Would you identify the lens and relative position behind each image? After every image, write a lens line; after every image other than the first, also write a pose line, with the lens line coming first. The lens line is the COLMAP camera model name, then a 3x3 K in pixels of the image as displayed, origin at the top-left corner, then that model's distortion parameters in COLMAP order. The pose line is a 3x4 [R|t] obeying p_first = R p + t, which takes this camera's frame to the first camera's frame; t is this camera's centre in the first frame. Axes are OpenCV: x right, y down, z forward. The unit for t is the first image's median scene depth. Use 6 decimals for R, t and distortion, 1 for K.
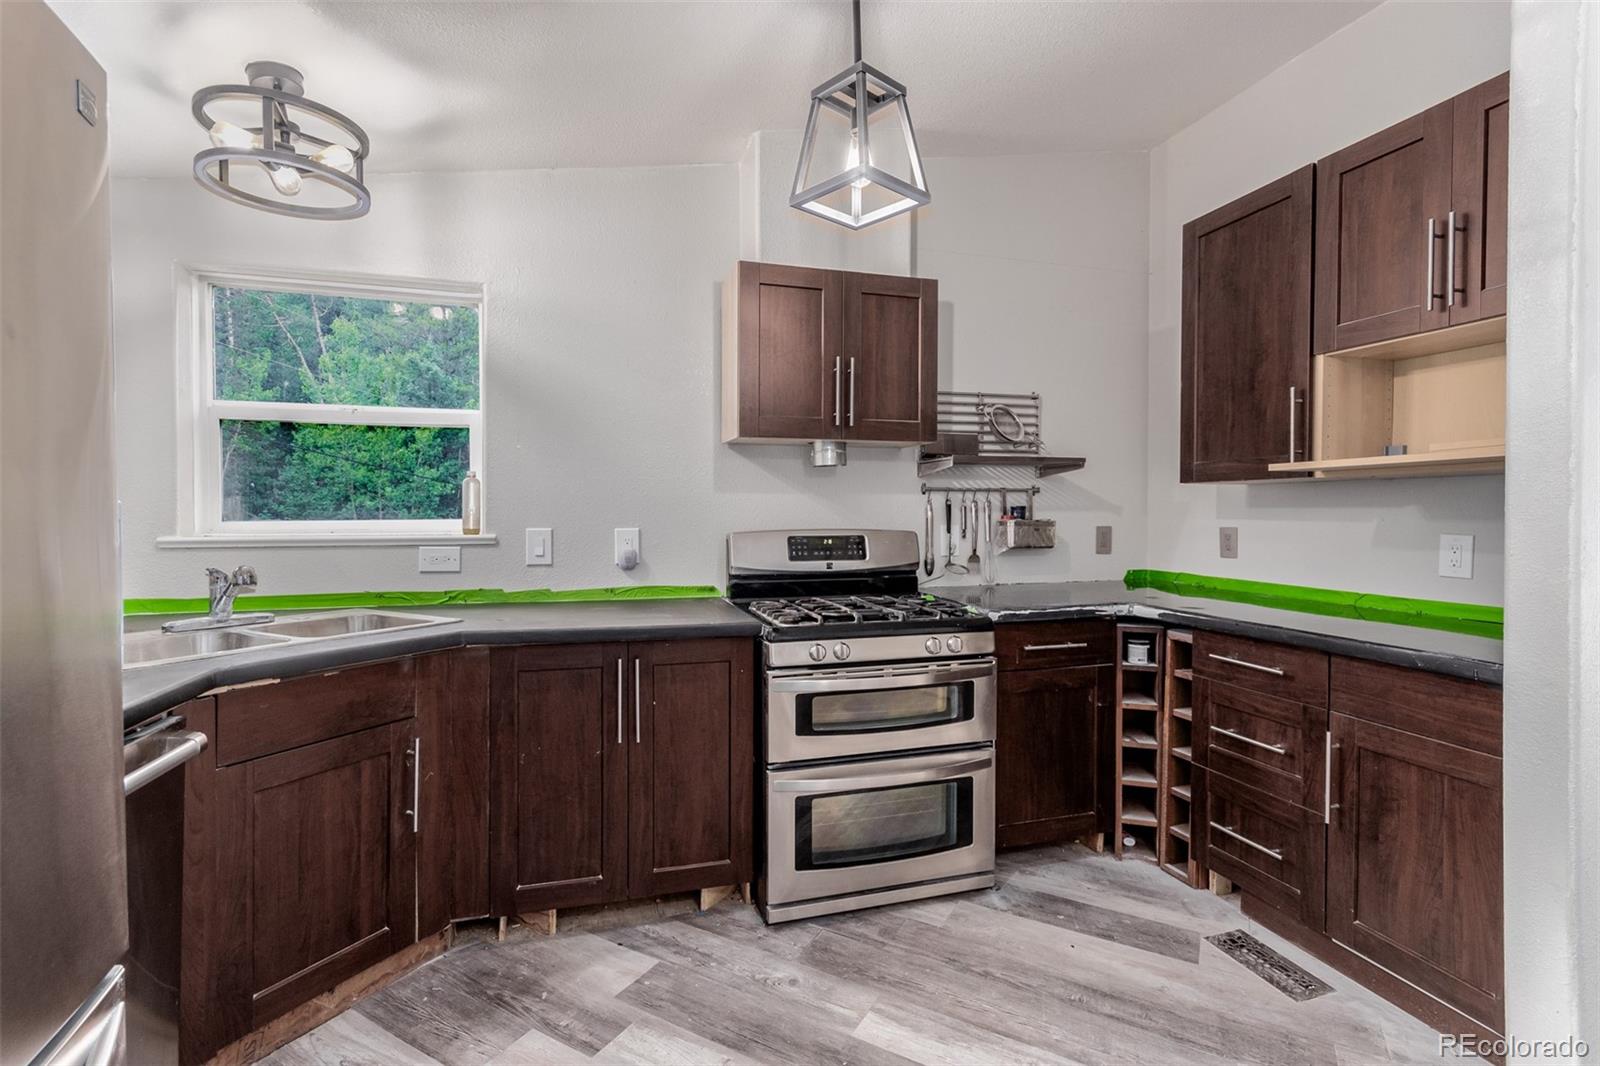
lens RADIAL K [[736.2, 0, 798.2], [0, 736.2, 523.9], [0, 0, 1]] dist [0.004946, 0.000451]
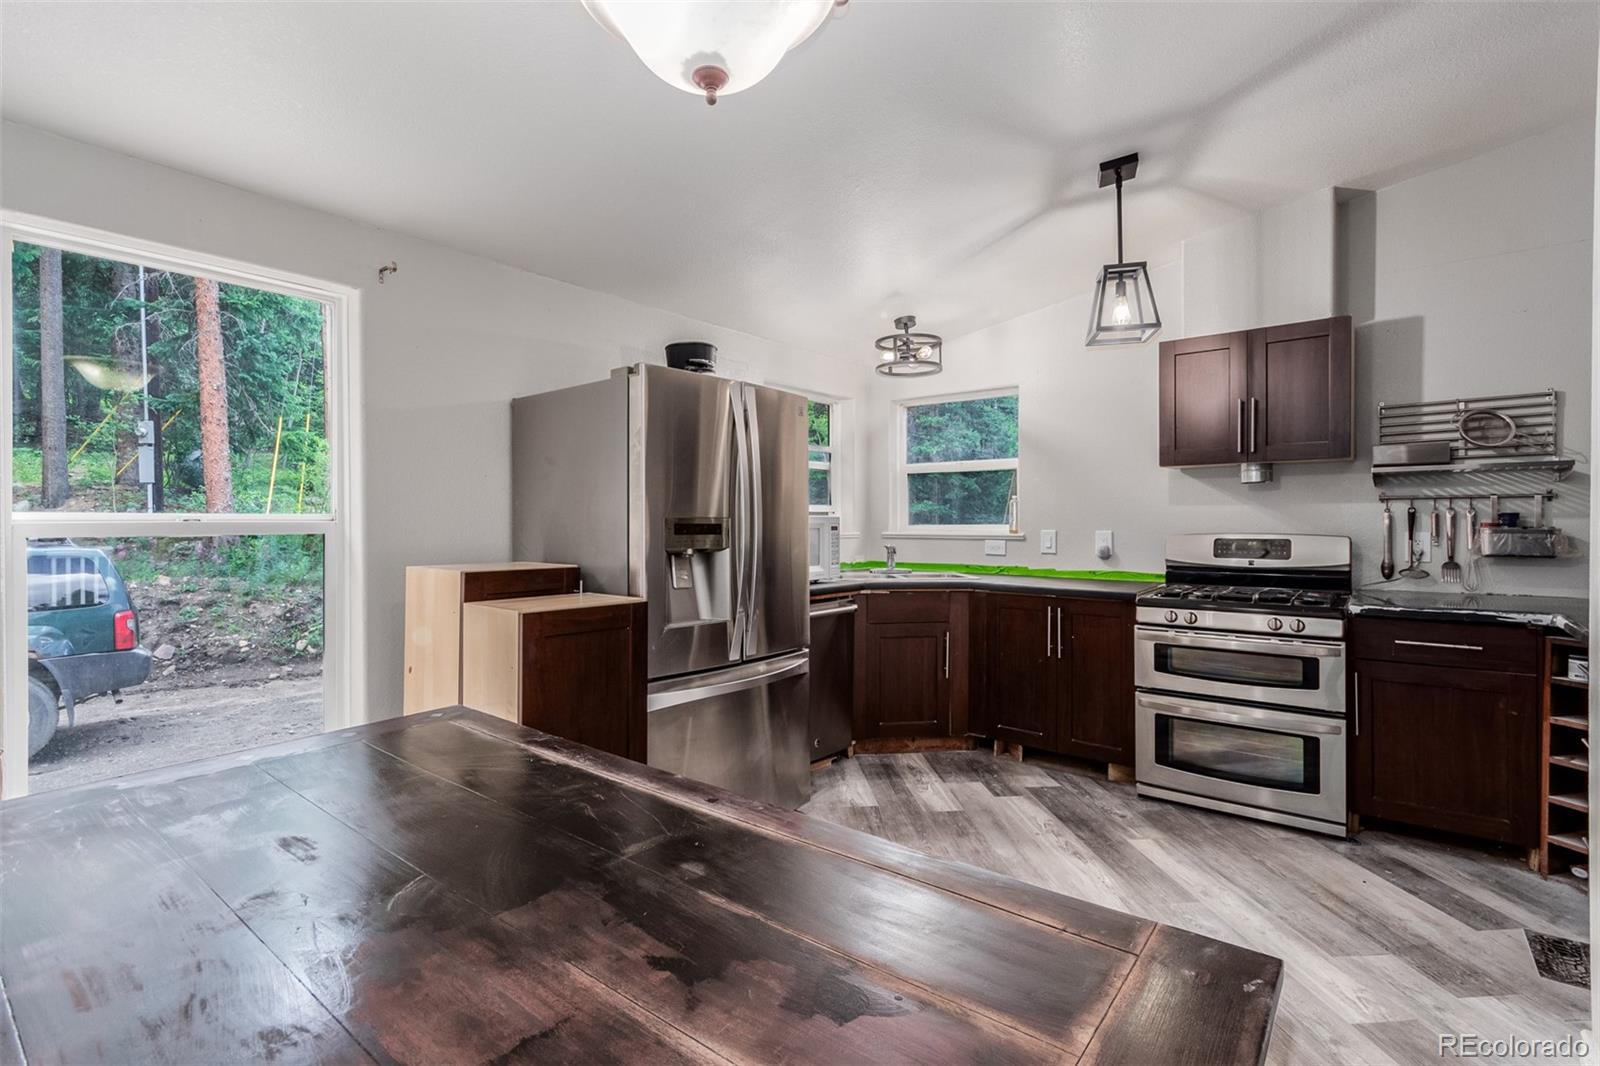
lens RADIAL K [[736.2, 0, 798.2], [0, 736.2, 523.9], [0, 0, 1]] dist [0.004946, 0.000451]
pose [[0.563028, 0.002667, -0.826433, 0.755200], [-0.012779, 0.999903, -0.005480, 0.009232], [0.826339, 0.013646, 0.563008, -0.395405]]
